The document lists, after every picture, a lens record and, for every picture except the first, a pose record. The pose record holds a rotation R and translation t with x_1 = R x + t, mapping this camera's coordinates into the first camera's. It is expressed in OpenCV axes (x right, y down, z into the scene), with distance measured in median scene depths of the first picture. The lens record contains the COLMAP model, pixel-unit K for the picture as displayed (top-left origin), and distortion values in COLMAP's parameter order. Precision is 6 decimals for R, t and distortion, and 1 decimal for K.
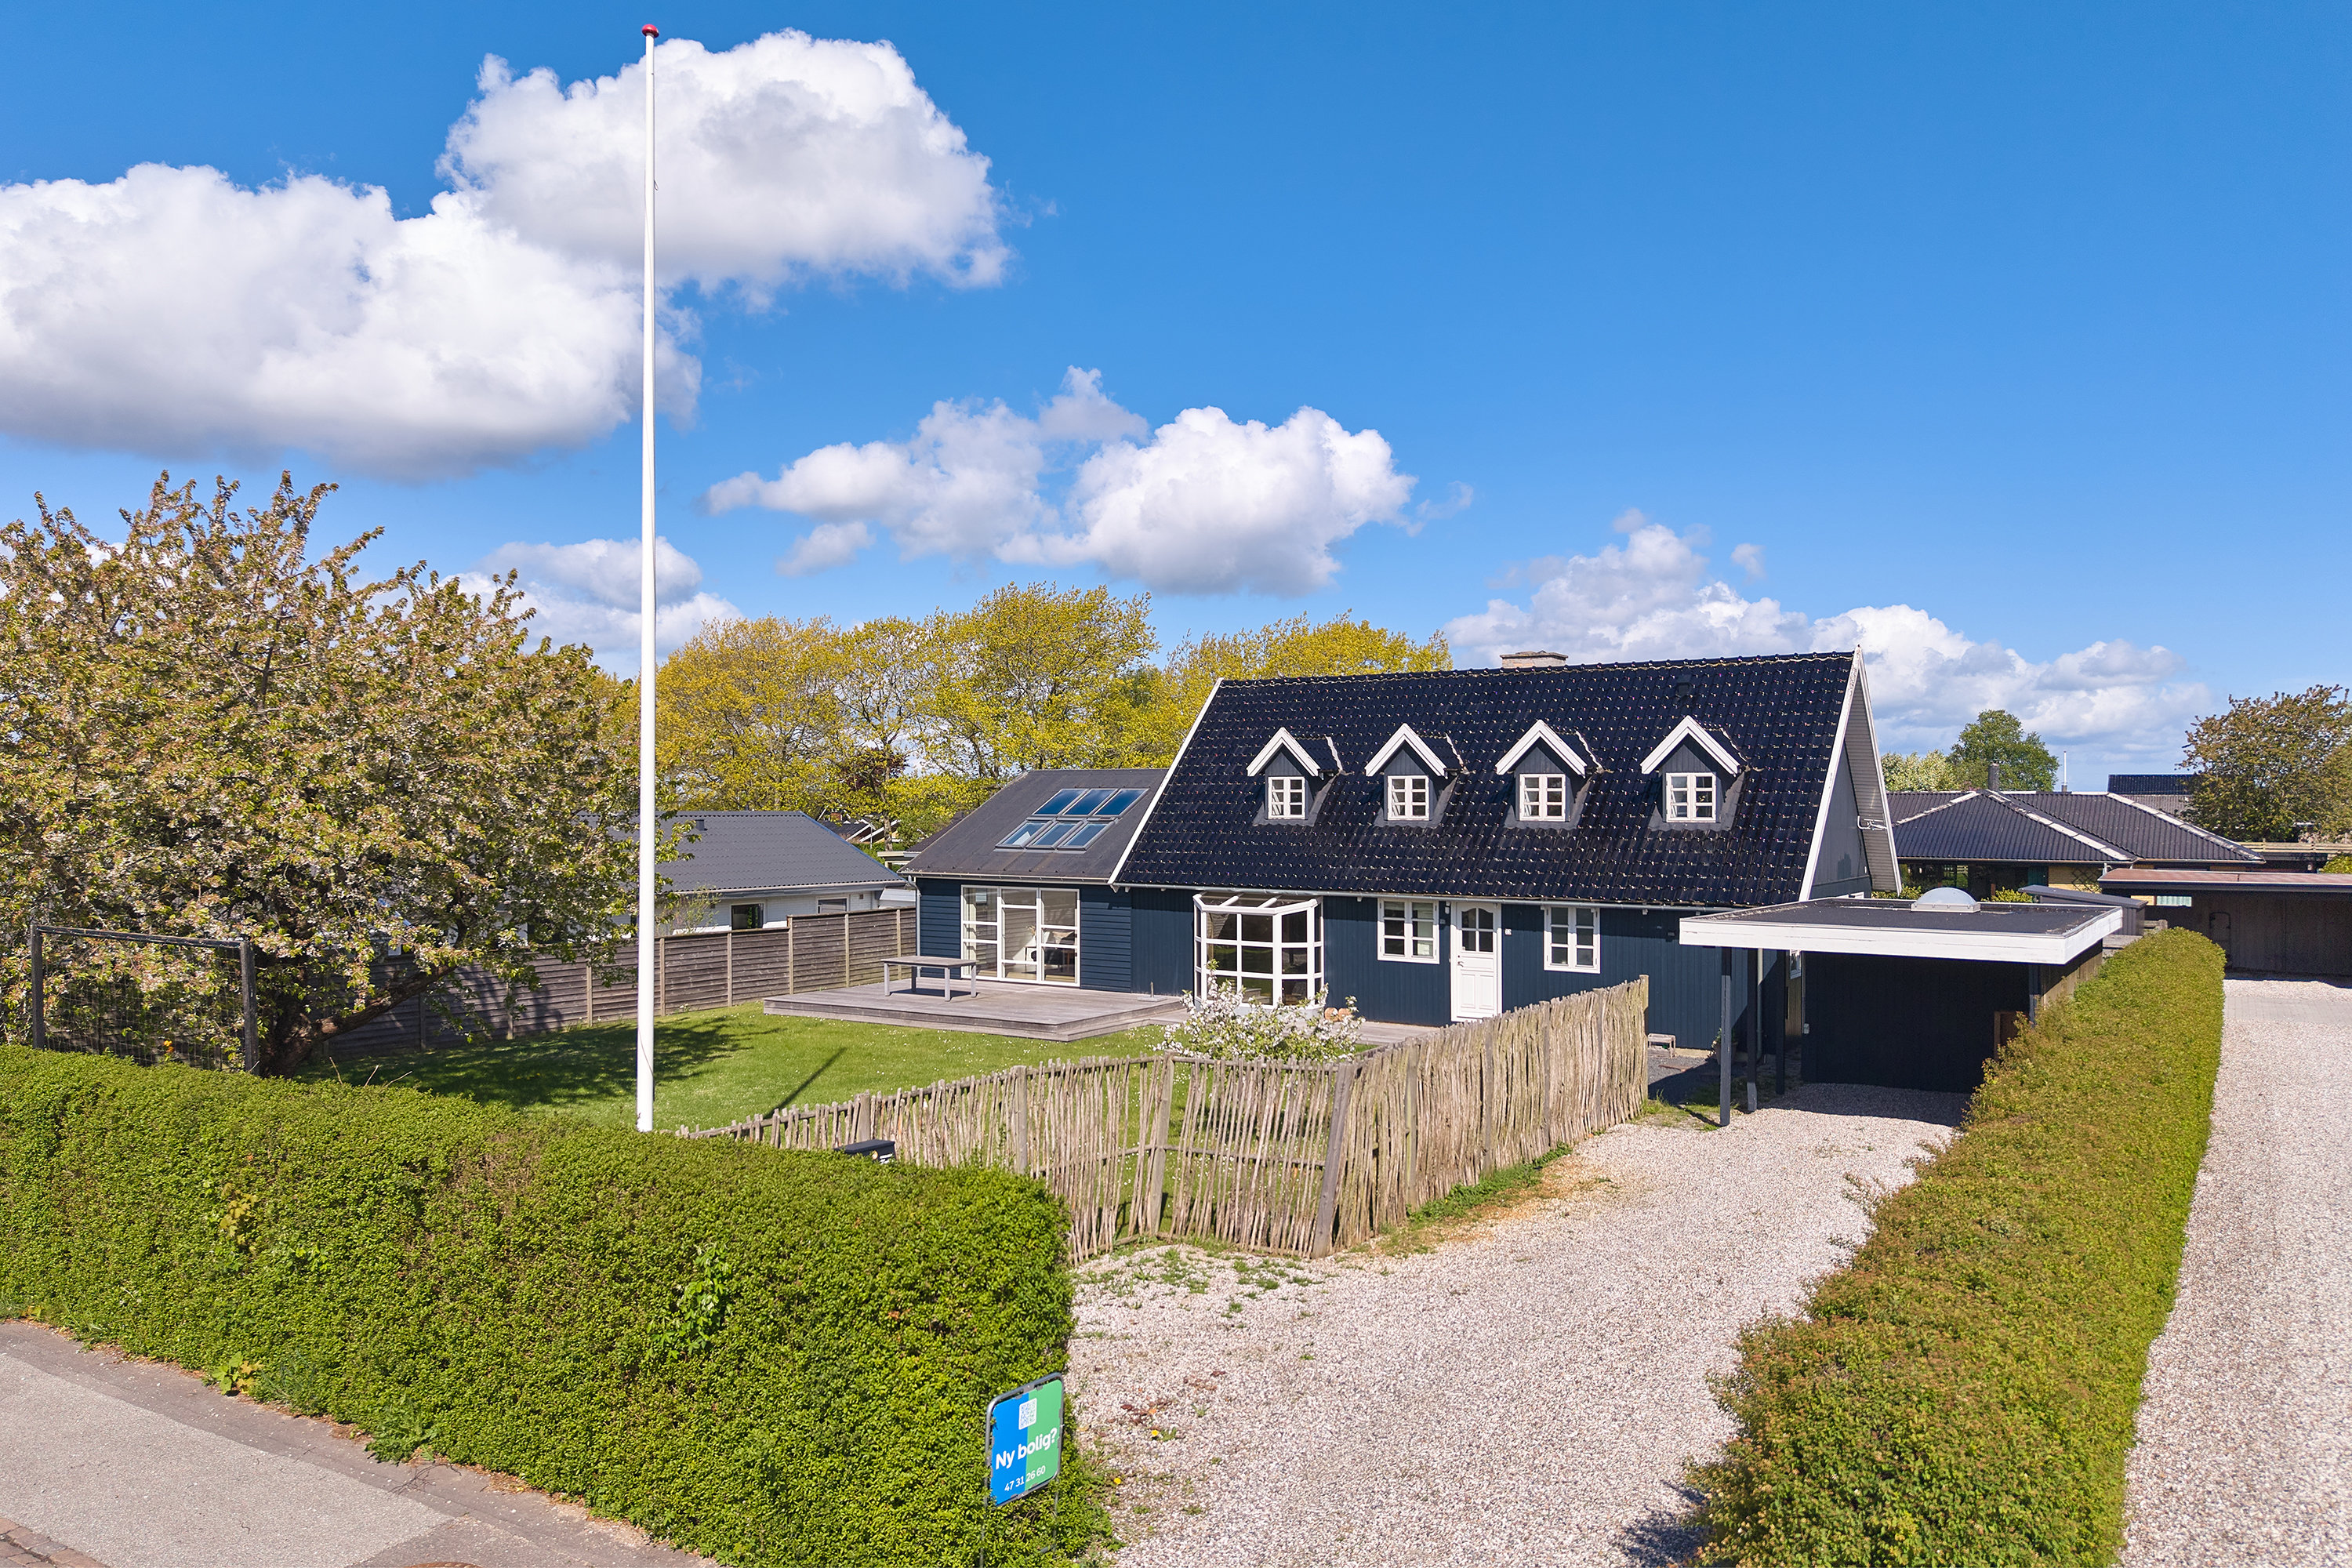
lens RADIAL K [[1640.5, 0, 1166.8], [0, 1640.5, 750.4], [0, 0, 1]] dist [-0.000531, -0.002251]
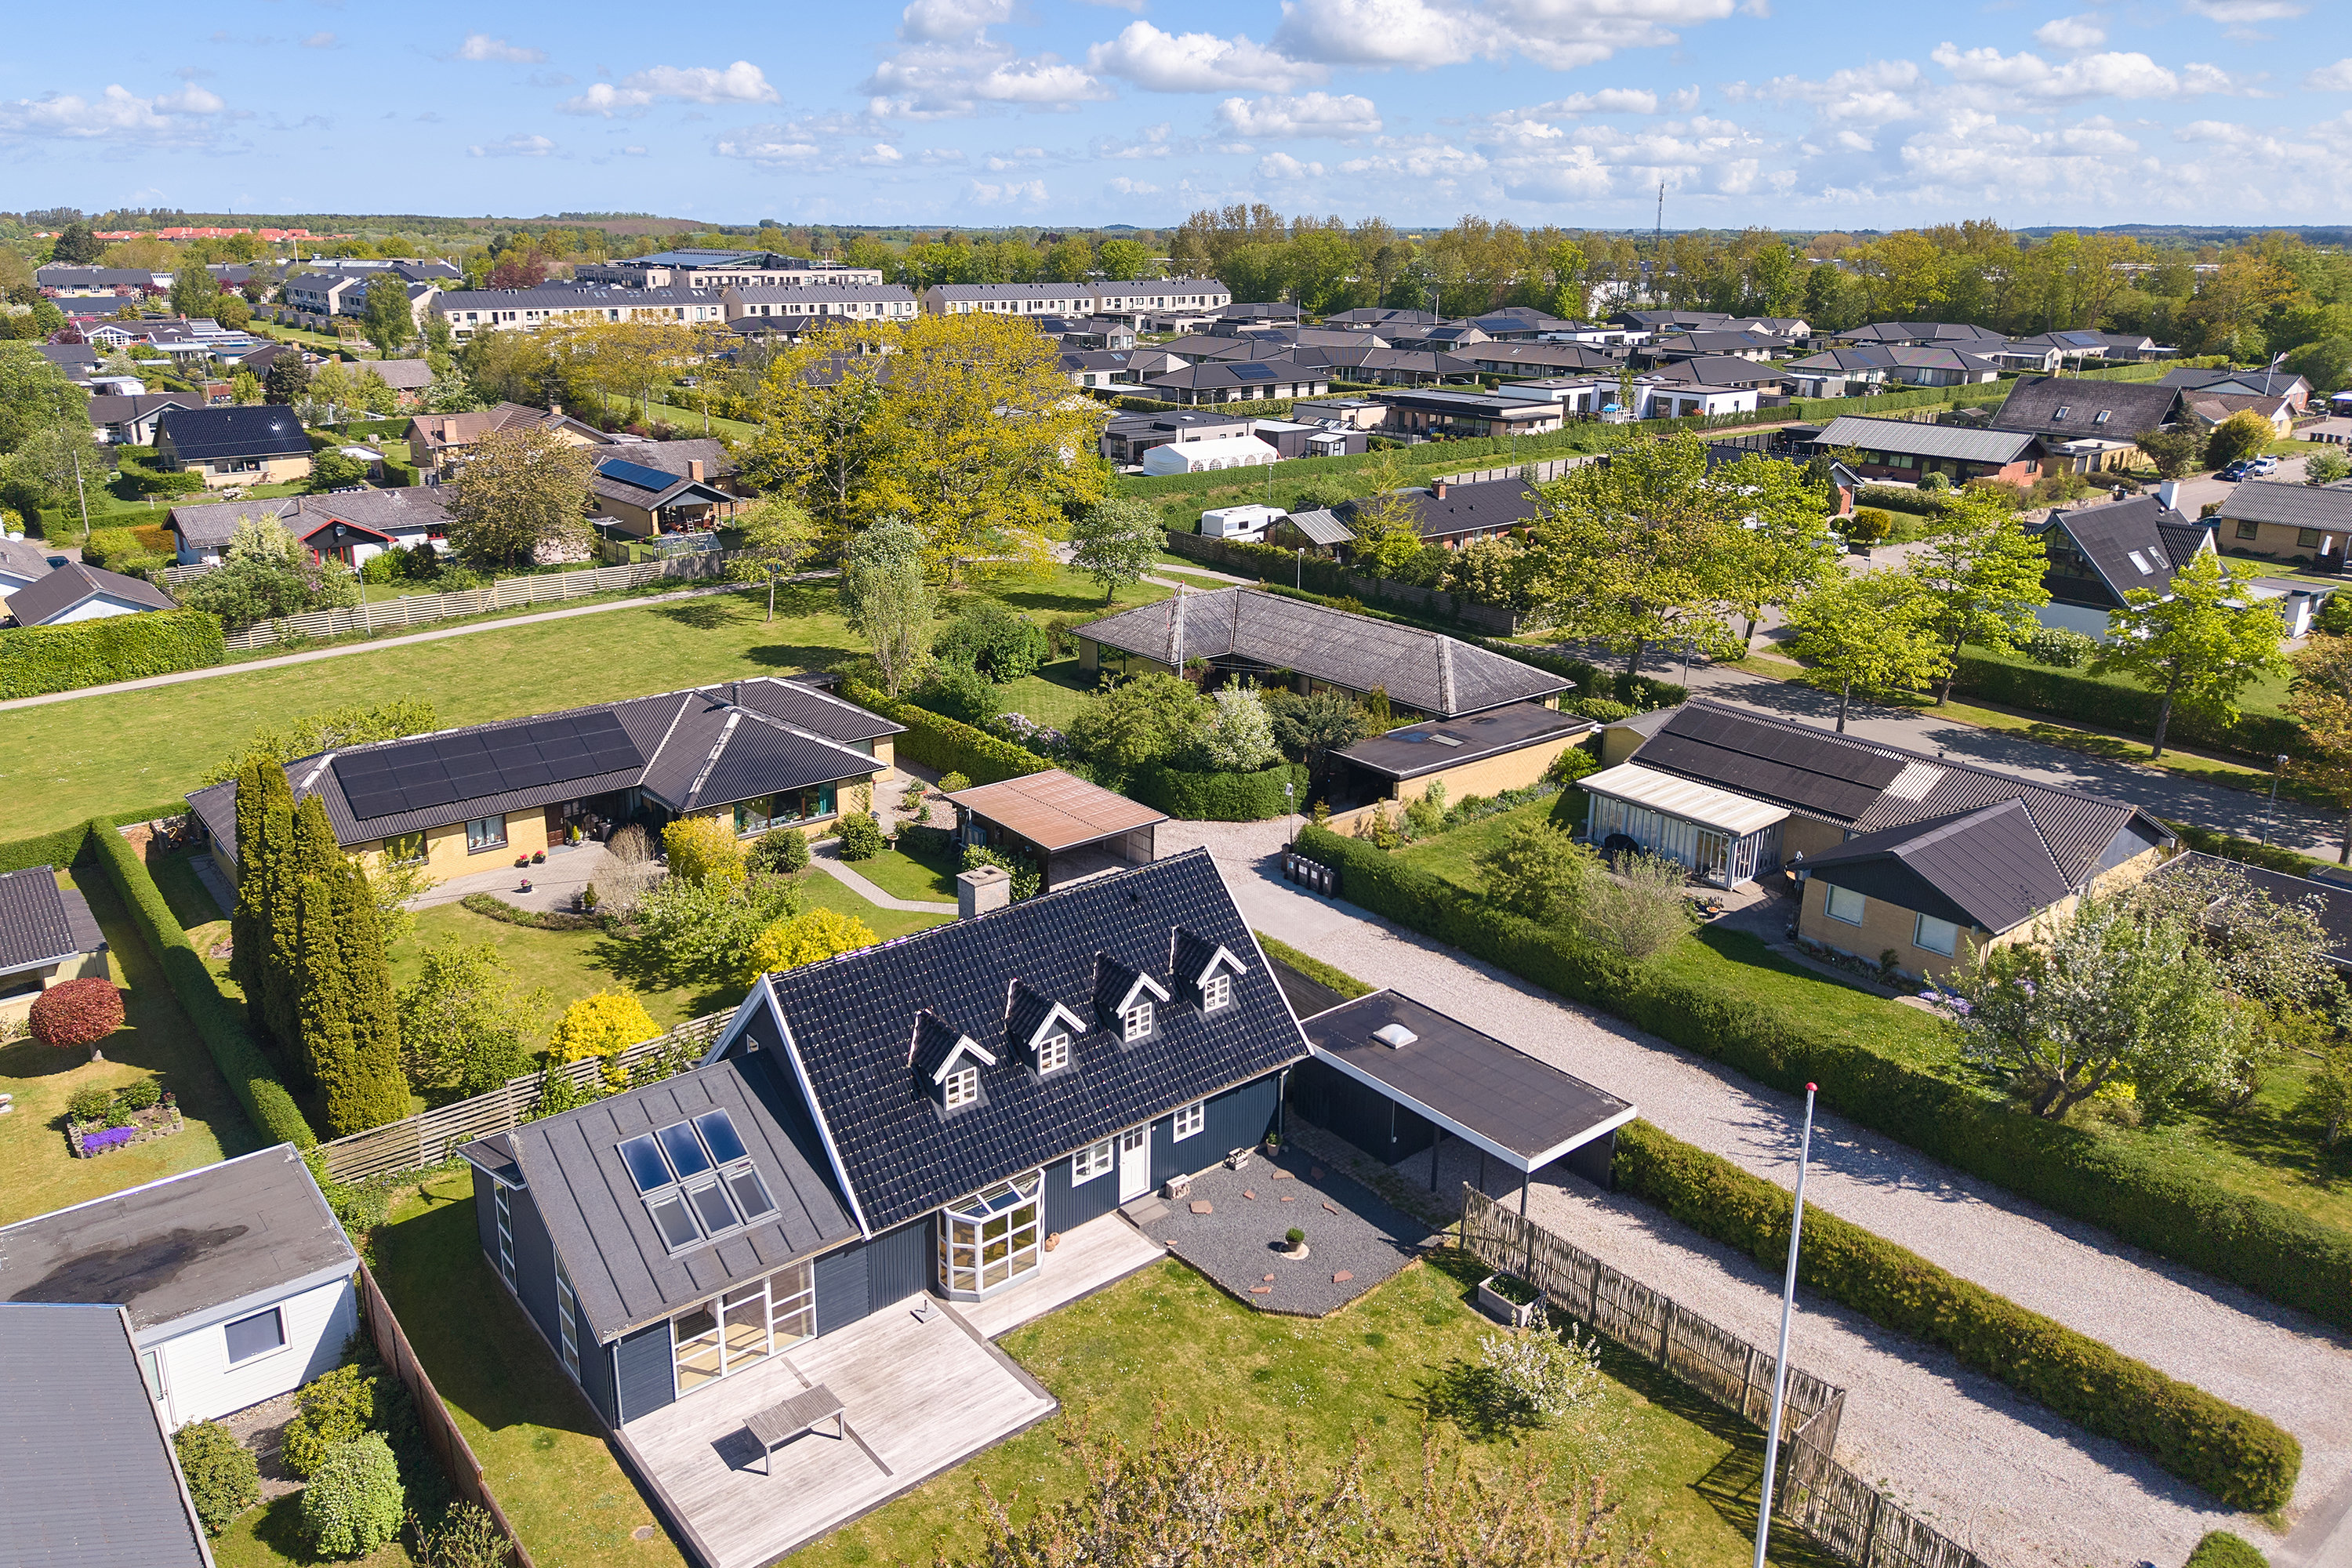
lens RADIAL K [[1655.1, 0, 1163.0], [0, 1655.1, 619.4], [0, 0, 1]] dist [0.042227, -0.034256]
pose [[0.289142, -0.218819, 0.931942, -0.990185], [-0.052008, 0.968496, 0.243538, -0.639134], [-0.955872, -0.118885, 0.268653, 0.634043]]
